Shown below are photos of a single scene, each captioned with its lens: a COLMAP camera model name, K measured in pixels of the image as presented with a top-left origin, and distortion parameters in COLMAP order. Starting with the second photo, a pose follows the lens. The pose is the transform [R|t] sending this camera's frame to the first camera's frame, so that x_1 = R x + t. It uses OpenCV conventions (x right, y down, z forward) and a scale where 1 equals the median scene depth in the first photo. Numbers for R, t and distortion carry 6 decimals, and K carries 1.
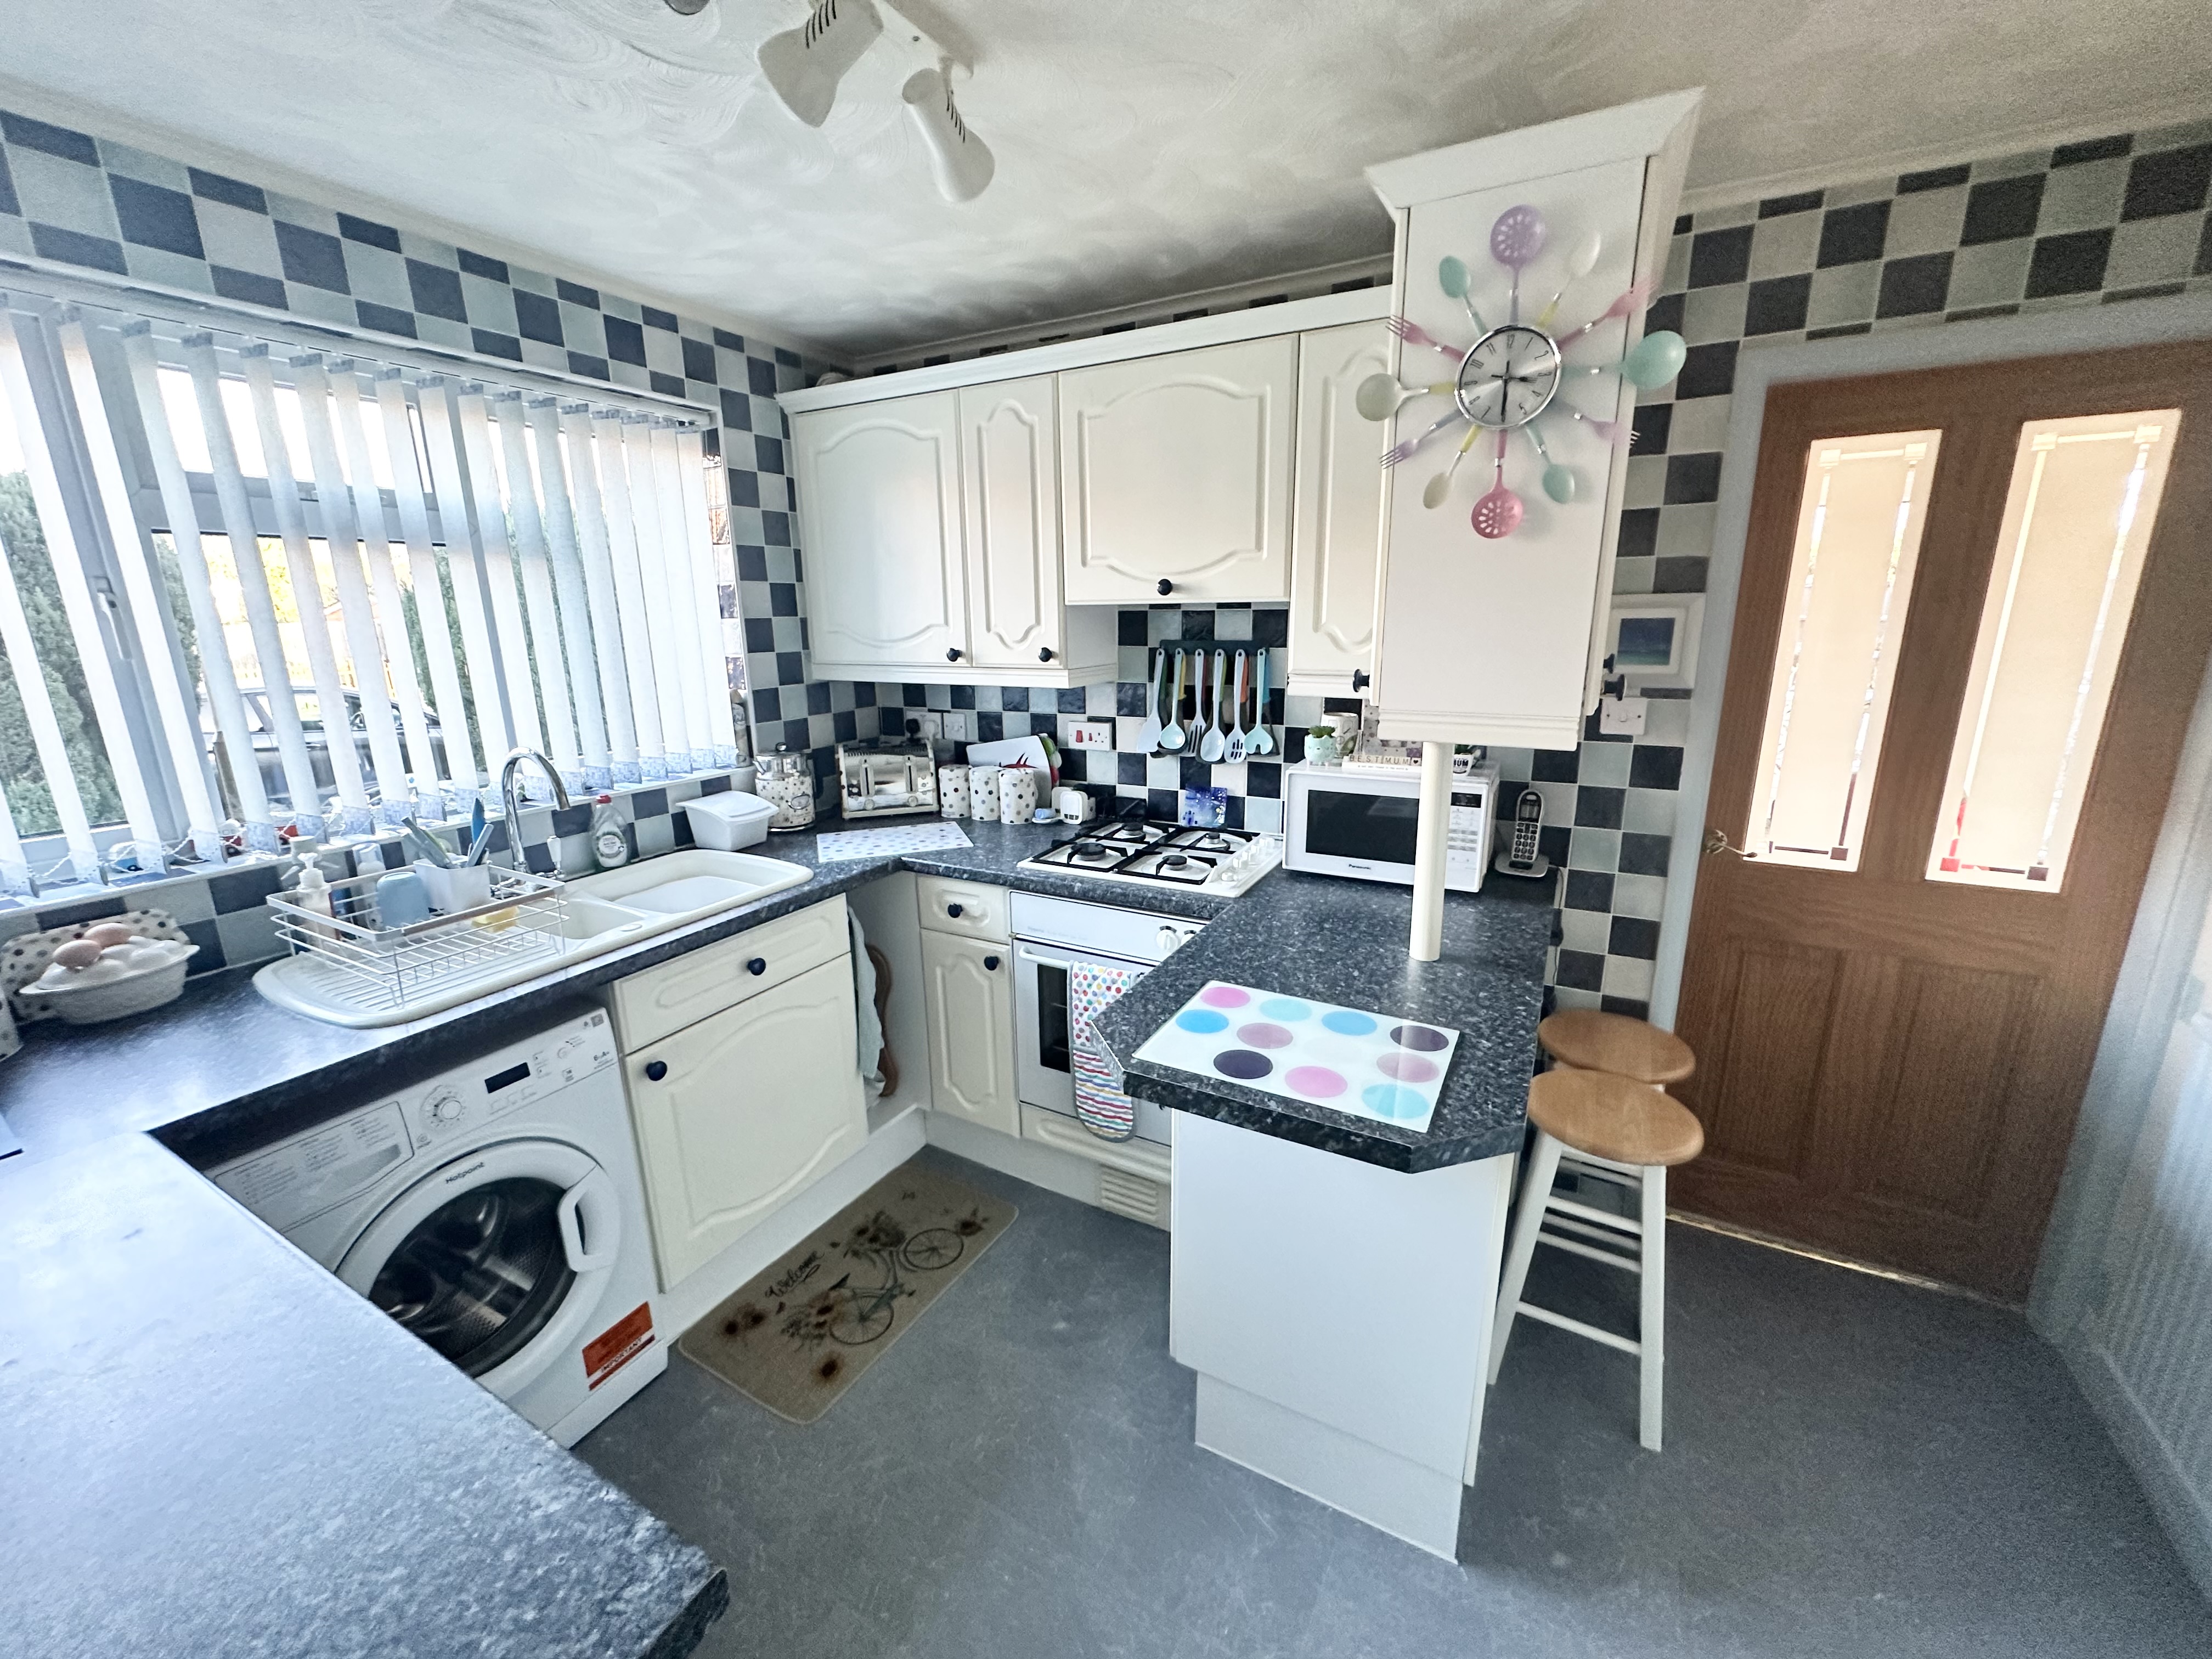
lens RADIAL K [[877.2, 0, 1106.0], [0, 877.2, 829.5], [0, 0, 1]] dist [-0.001953, -0.000514]
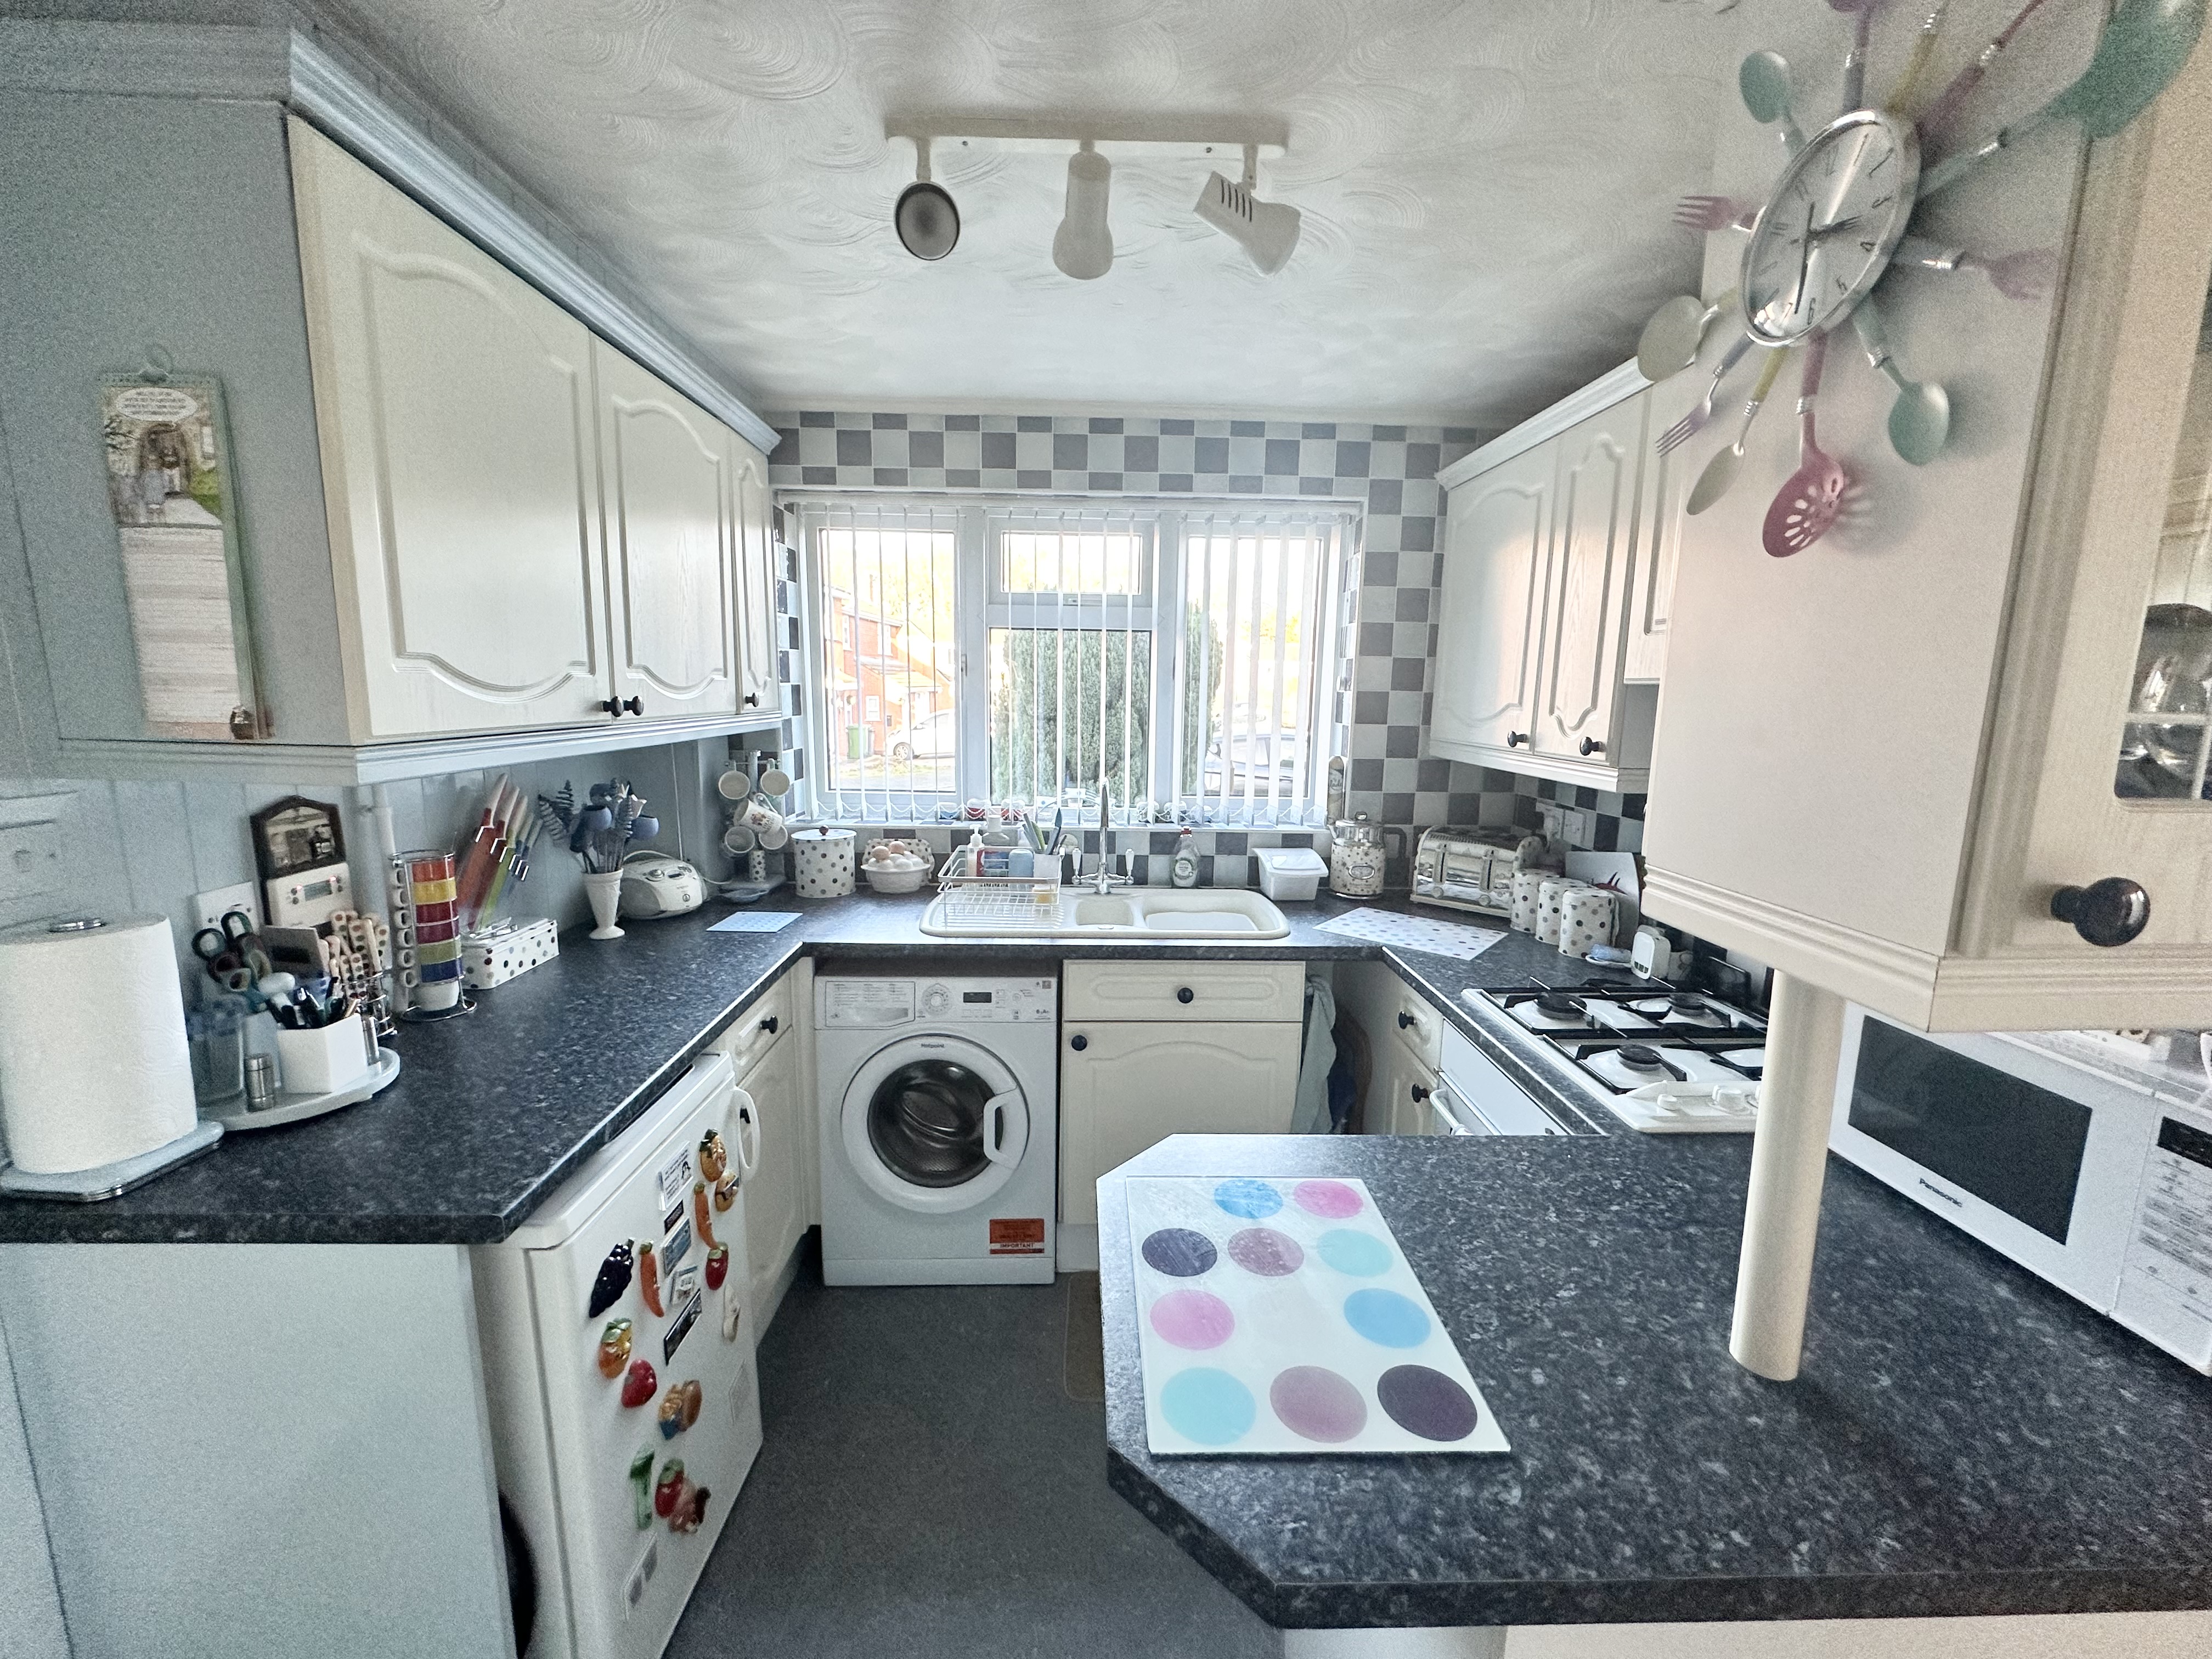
lens RADIAL K [[877.2, 0, 1106.0], [0, 877.2, 829.5], [0, 0, 1]] dist [-0.001953, -0.000514]
pose [[0.502926, 0.162684, -0.848881, 0.389020], [-0.233487, 0.971185, 0.047792, -0.065586], [0.832196, 0.174166, 0.526418, 0.248658]]
